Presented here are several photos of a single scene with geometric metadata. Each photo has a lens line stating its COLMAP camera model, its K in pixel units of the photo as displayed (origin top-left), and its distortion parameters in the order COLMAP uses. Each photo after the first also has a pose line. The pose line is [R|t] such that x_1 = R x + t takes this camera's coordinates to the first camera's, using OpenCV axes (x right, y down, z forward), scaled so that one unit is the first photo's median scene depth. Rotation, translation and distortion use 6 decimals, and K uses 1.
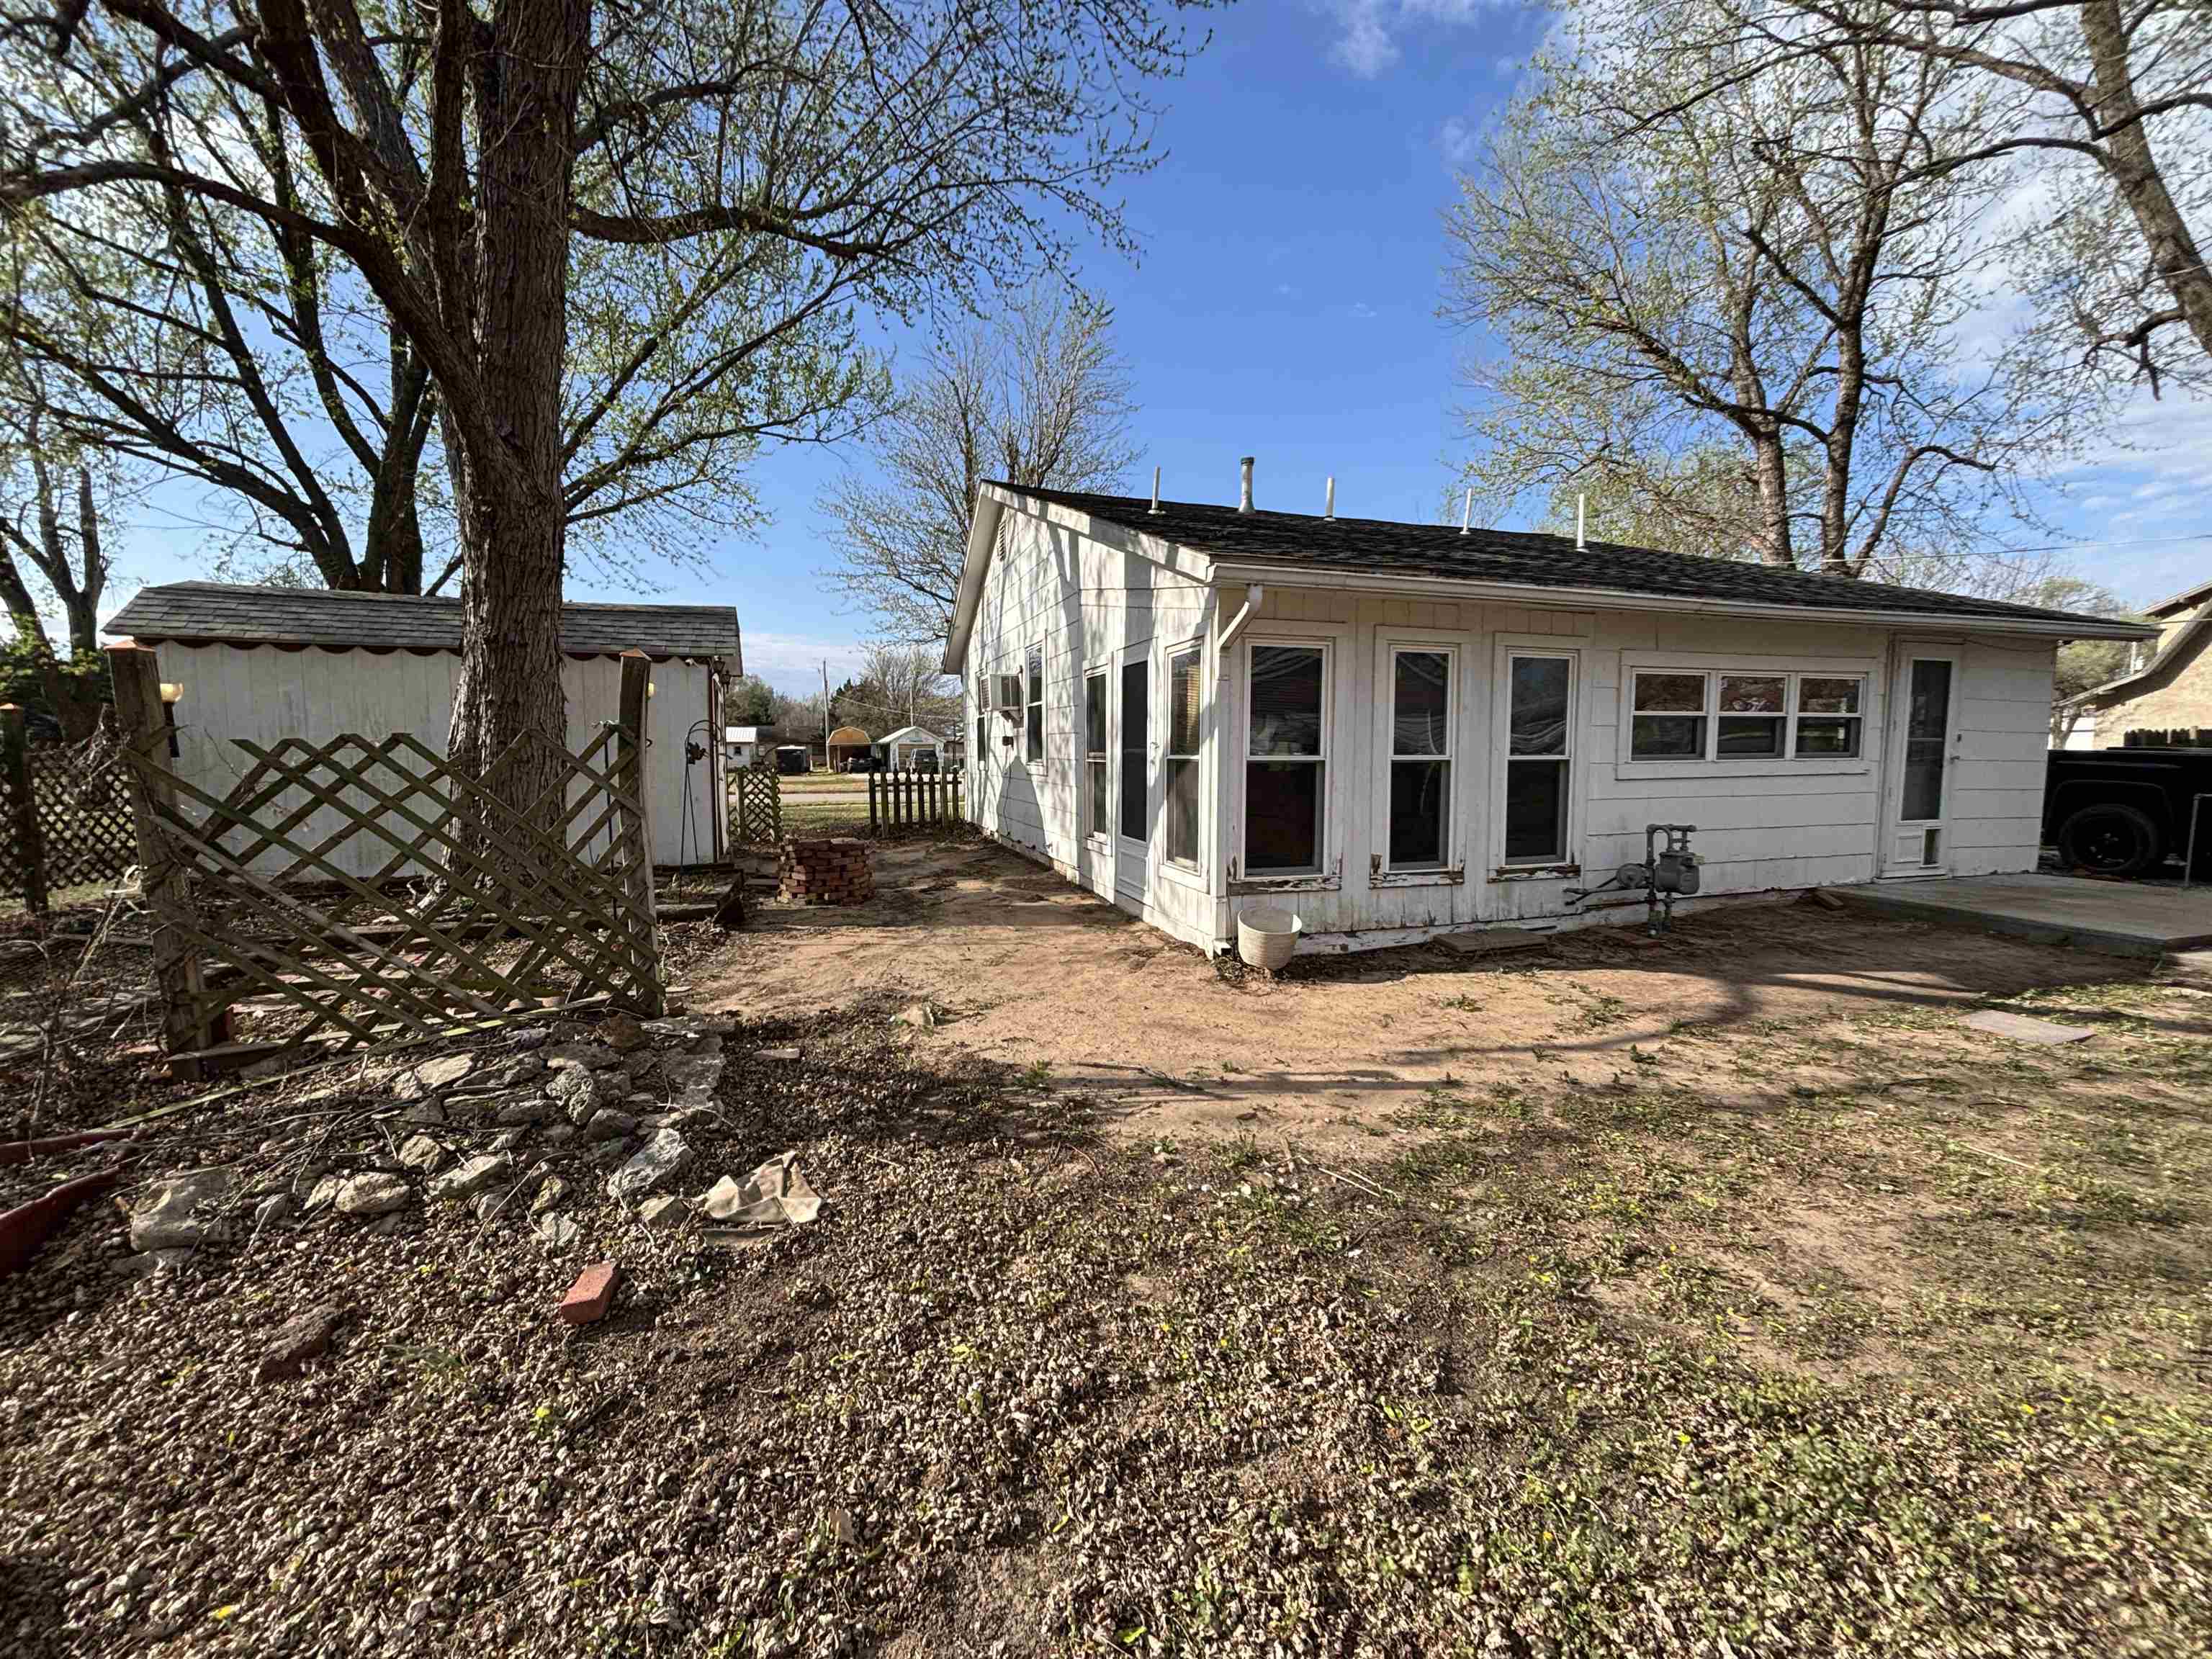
lens RADIAL K [[877.2, 0, 1106.0], [0, 877.2, 829.5], [0, 0, 1]] dist [0.012268, 0.000102]
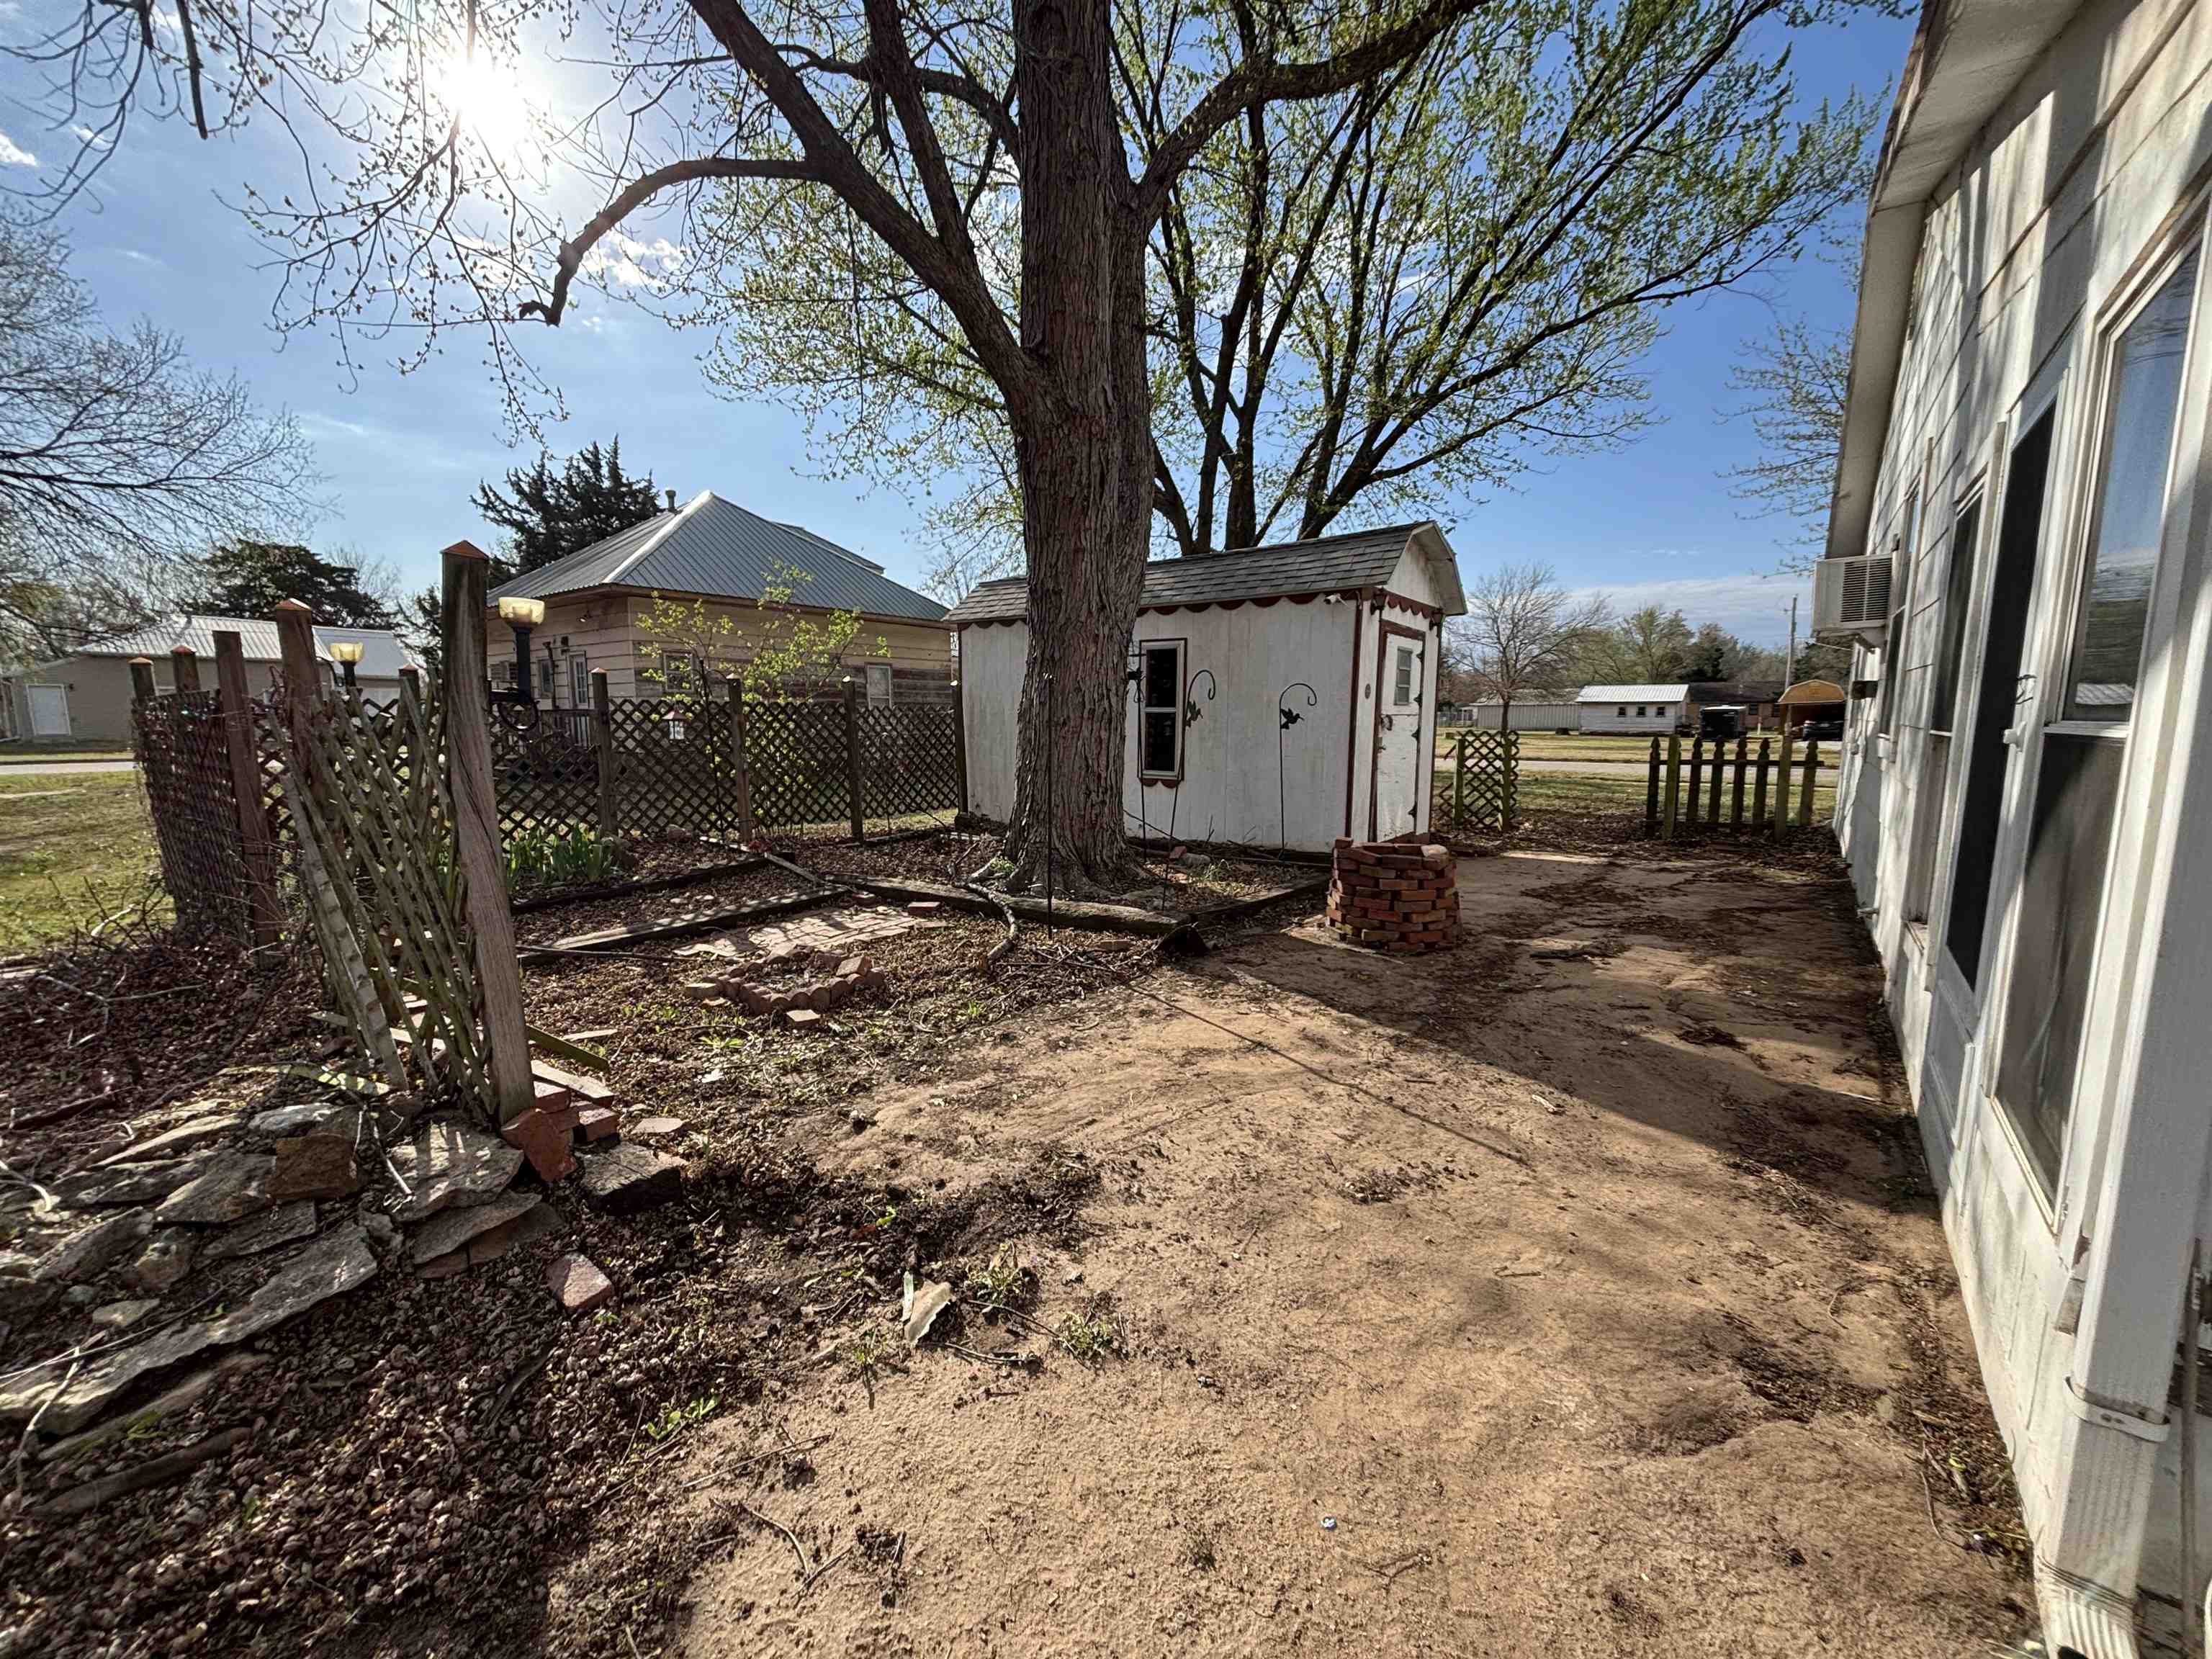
lens RADIAL K [[880.2, 0, 1106.0], [0, 880.2, 829.5], [0, 0, 1]] dist [-0.000525, 0.000010]
pose [[0.552860, 0.108295, -0.826207, 0.174512], [-0.072385, 0.994012, 0.081853, -0.067046], [0.830124, 0.014552, 0.557389, 0.777872]]
